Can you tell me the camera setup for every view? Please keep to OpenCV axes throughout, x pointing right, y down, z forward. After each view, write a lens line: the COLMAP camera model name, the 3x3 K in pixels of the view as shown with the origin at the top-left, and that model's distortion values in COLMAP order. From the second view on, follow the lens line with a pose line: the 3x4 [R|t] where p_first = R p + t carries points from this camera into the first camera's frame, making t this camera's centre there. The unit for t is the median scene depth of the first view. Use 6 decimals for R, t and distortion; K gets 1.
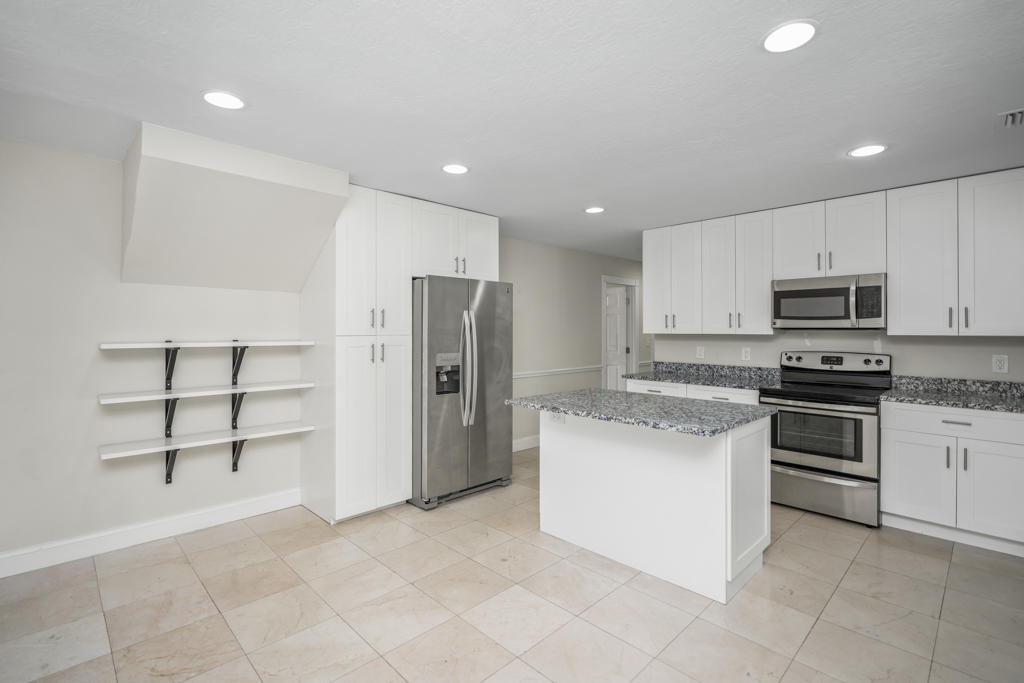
lens RADIAL K [[487.5, 0, 507.3], [0, 487.5, 321.6], [0, 0, 1]] dist [0.000903, 0.000054]
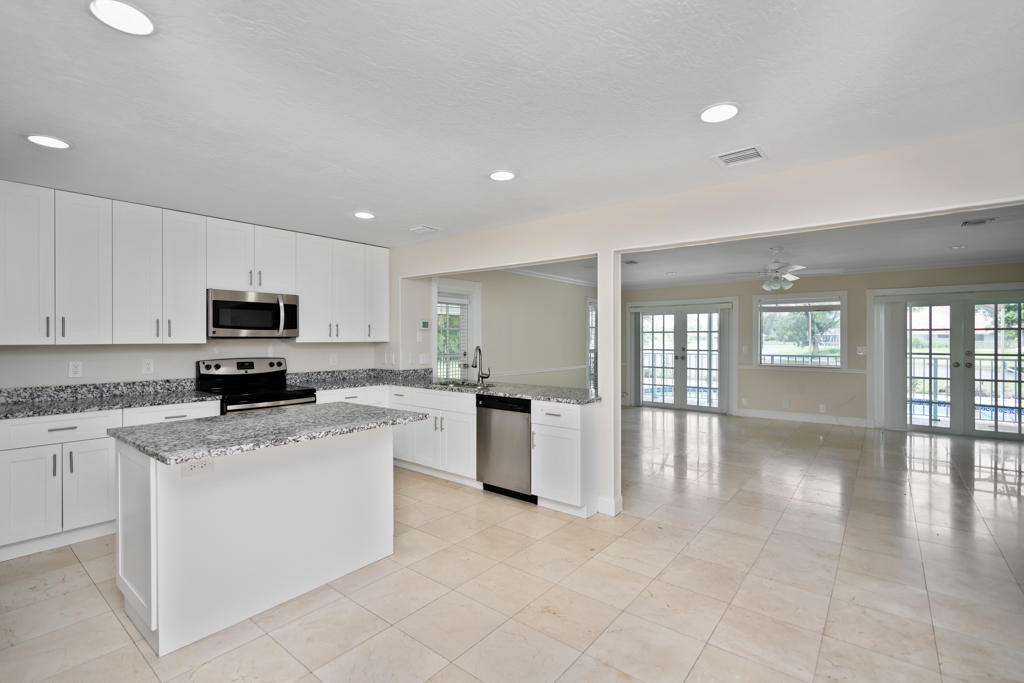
lens RADIAL K [[472.5, 0, 511.0], [0, 472.5, 340.9], [0, 0, 1]] dist [-0.002140, -0.000360]
pose [[-0.136497, -0.006769, 0.990617, -0.506984], [-0.014297, 0.999886, 0.004862, 0.008085], [-0.990537, -0.013500, -0.136578, 0.541905]]
